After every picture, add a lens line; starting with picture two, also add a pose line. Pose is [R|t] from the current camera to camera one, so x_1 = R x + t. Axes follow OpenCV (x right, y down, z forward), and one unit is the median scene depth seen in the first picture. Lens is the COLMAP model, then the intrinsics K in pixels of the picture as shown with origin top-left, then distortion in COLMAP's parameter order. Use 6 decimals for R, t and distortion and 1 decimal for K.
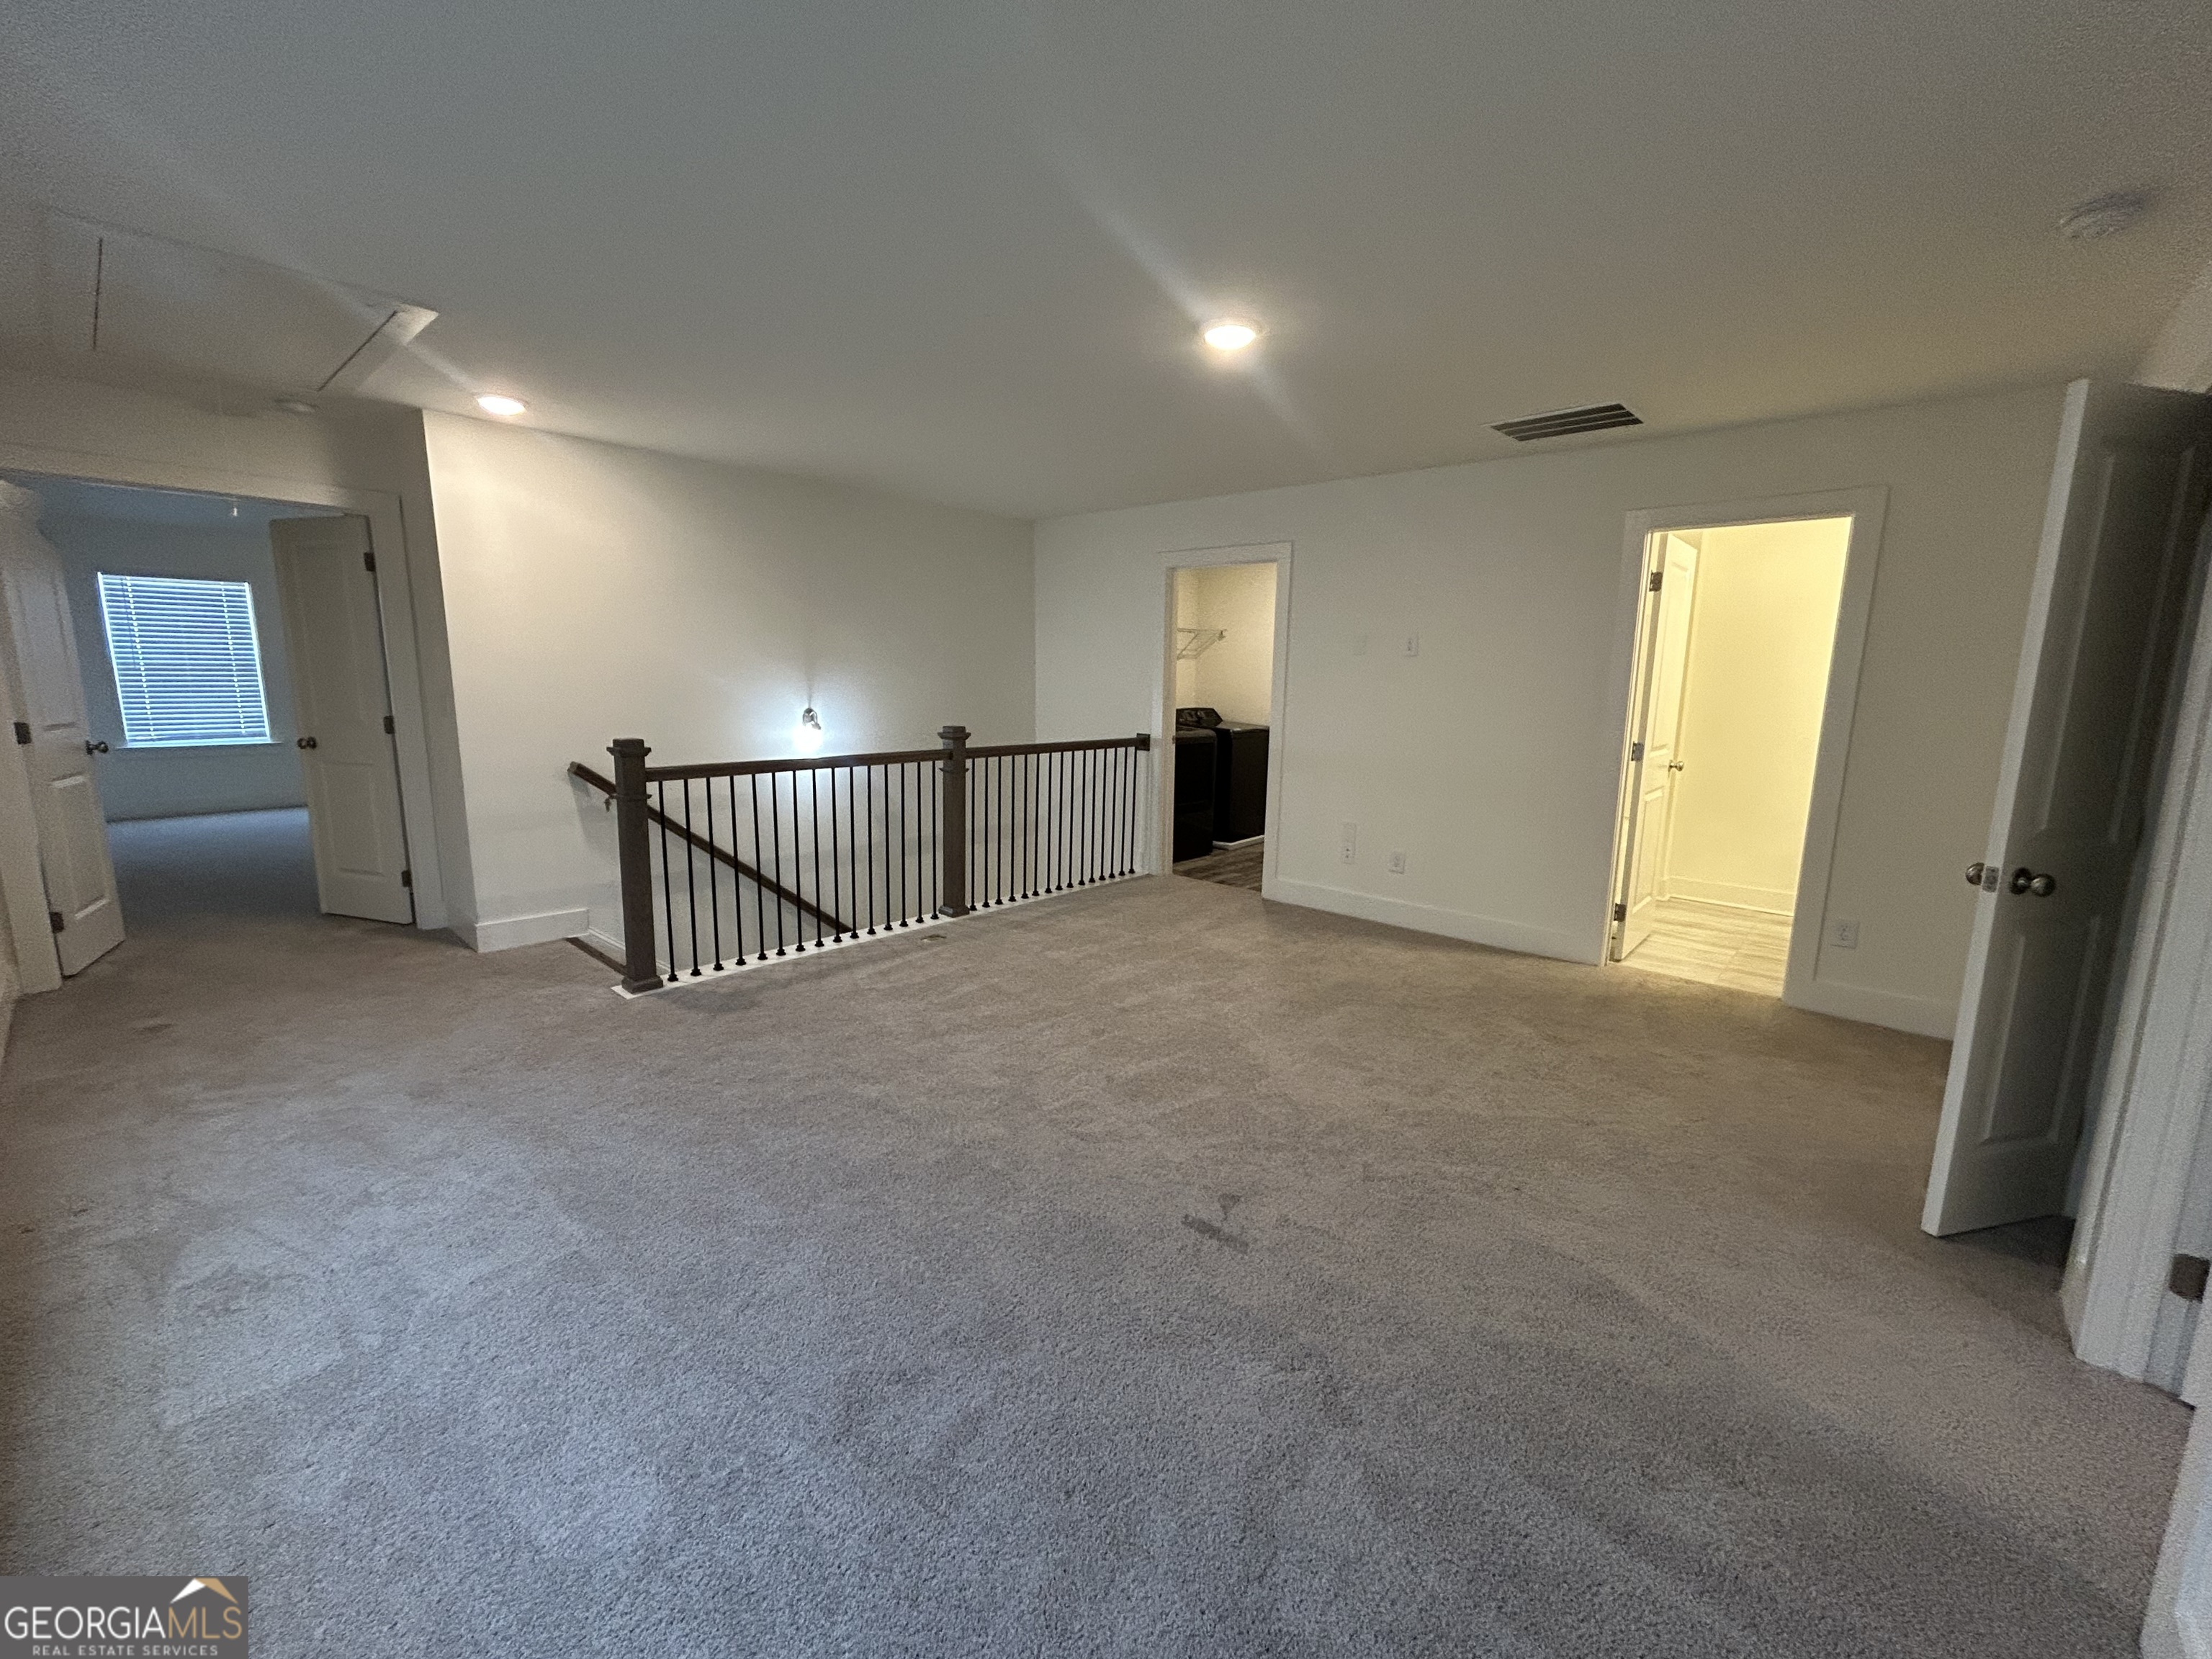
lens RADIAL K [[898.7, 0, 1103.0], [0, 898.7, 821.6], [0, 0, 1]] dist [0.001582, 0.000002]
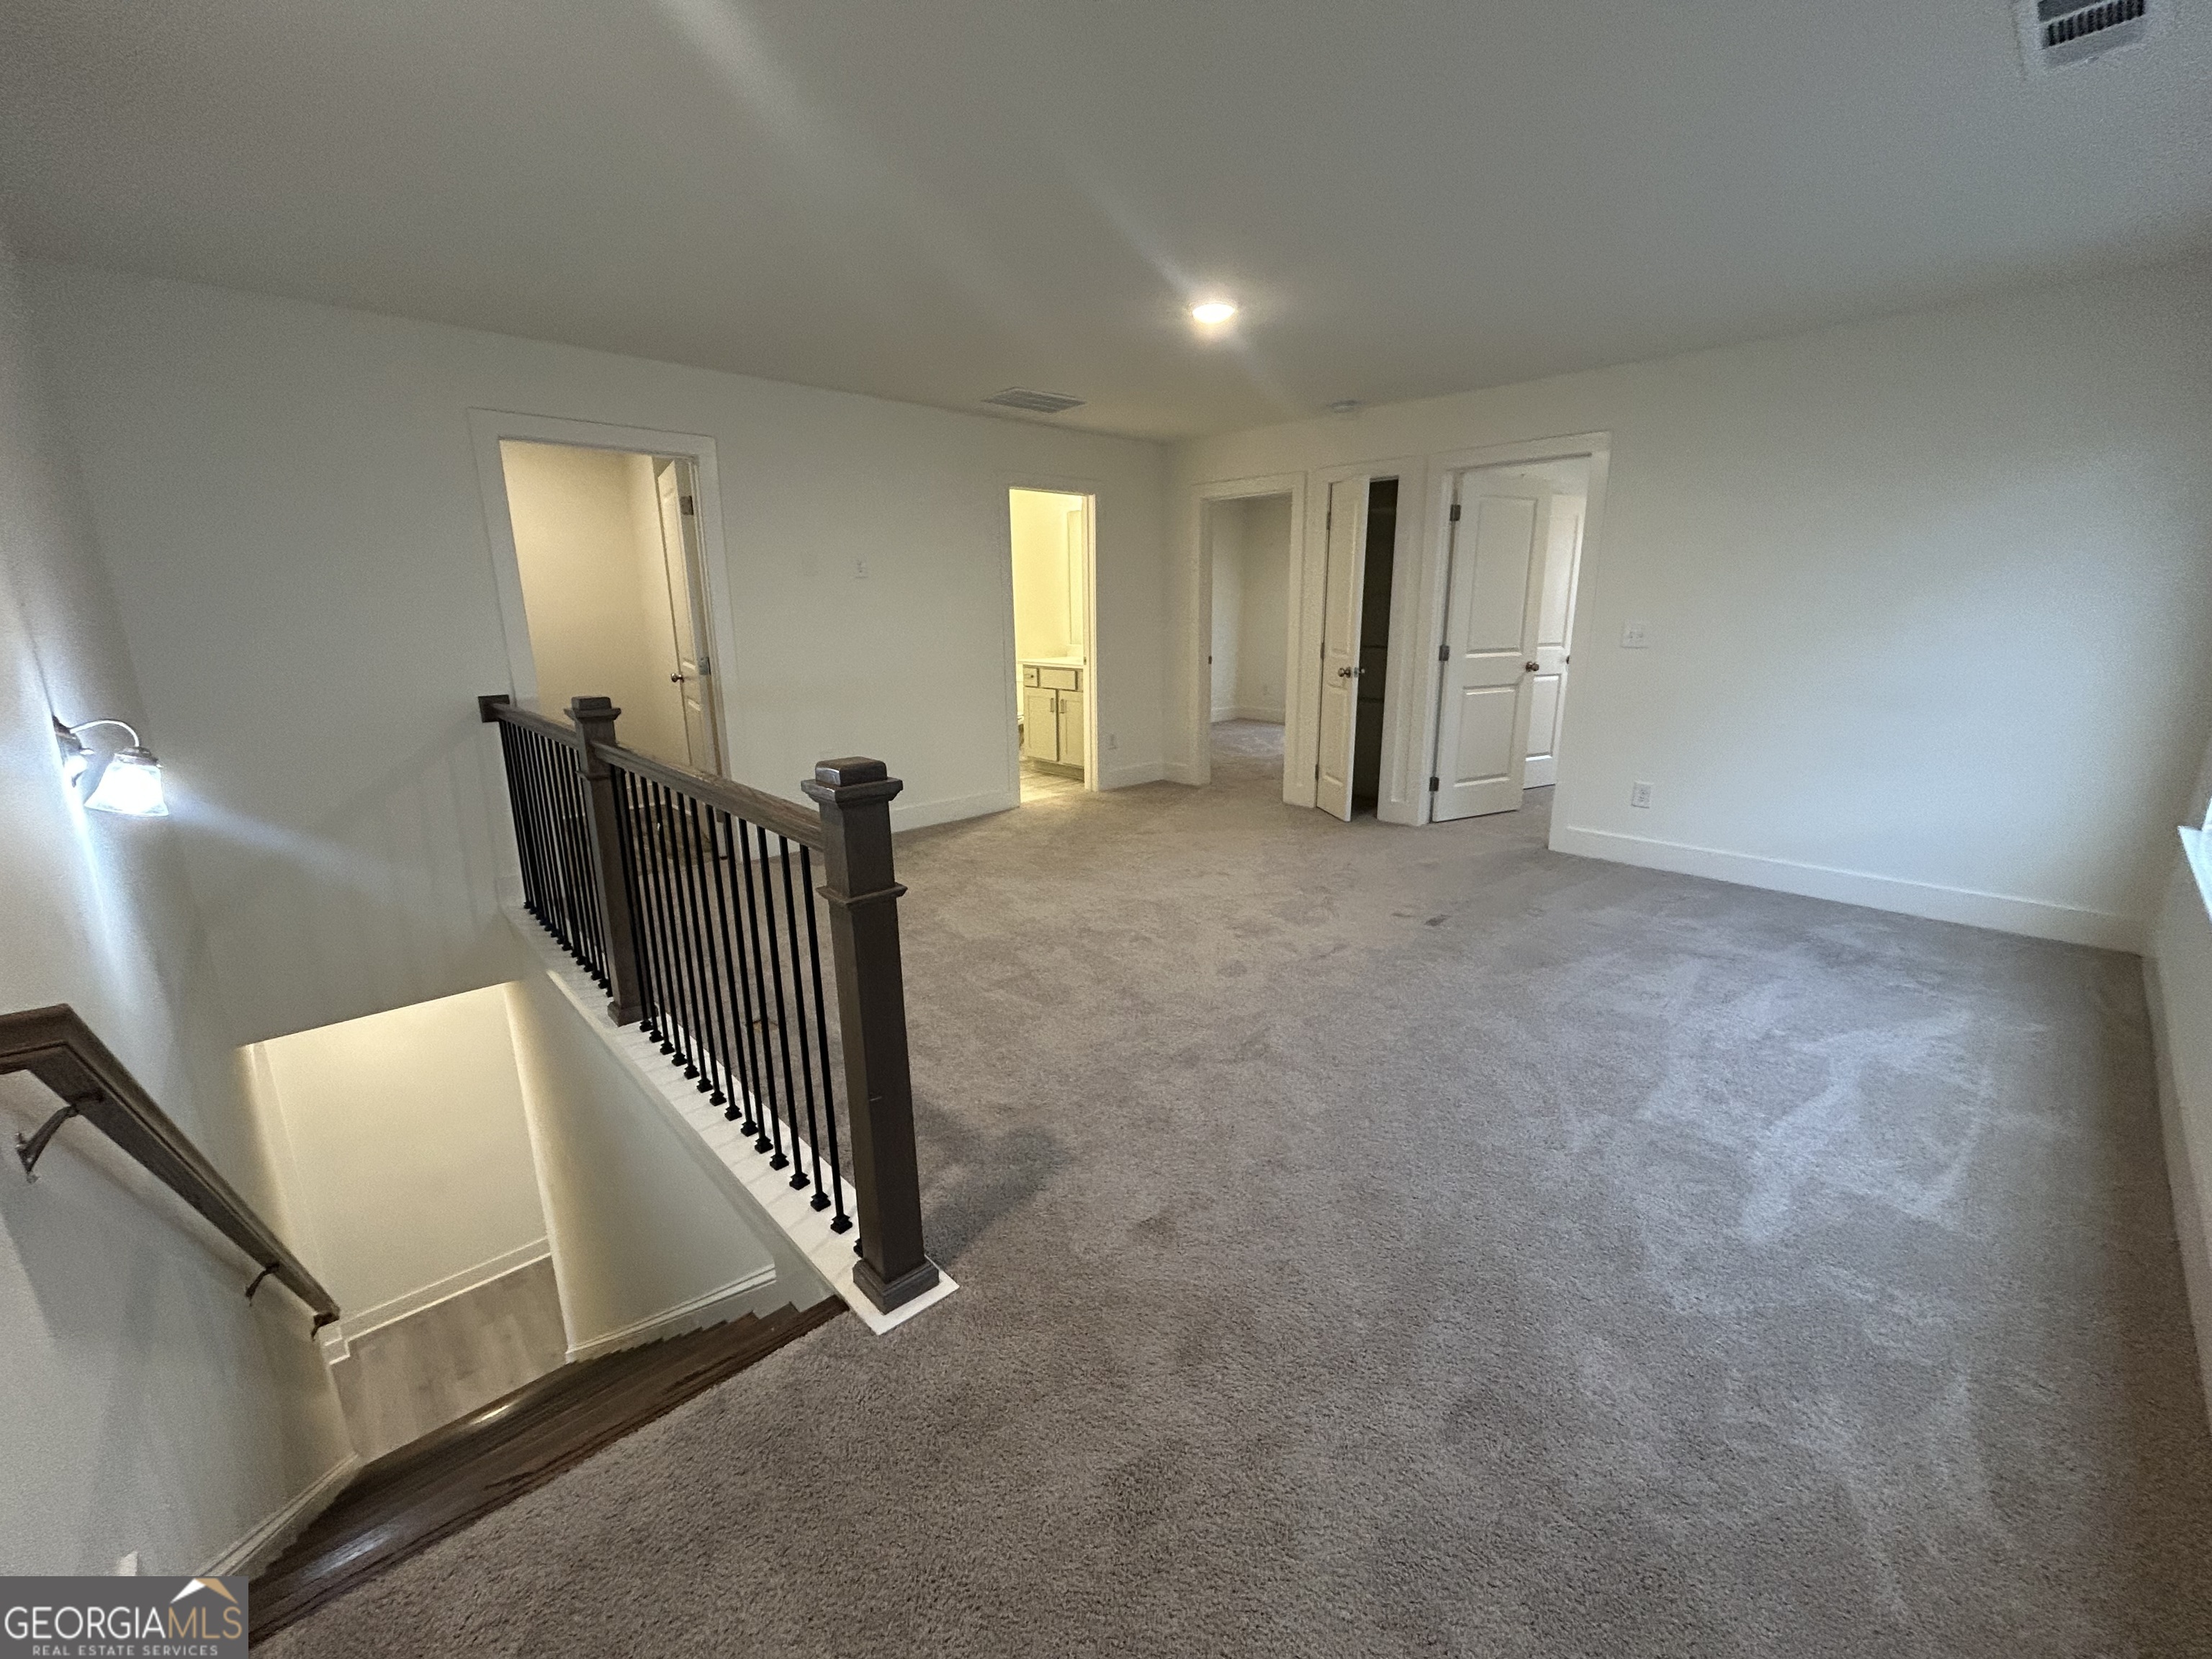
lens RADIAL K [[898.7, 0, 1109.6], [0, 898.7, 823.4], [0, 0, 1]] dist [0.001582, 0.000002]
pose [[0.088688, -0.259971, 0.961535, -0.947316], [0.172642, 0.954740, 0.242210, -0.153226], [-0.980984, 0.144520, 0.129555, 0.833836]]
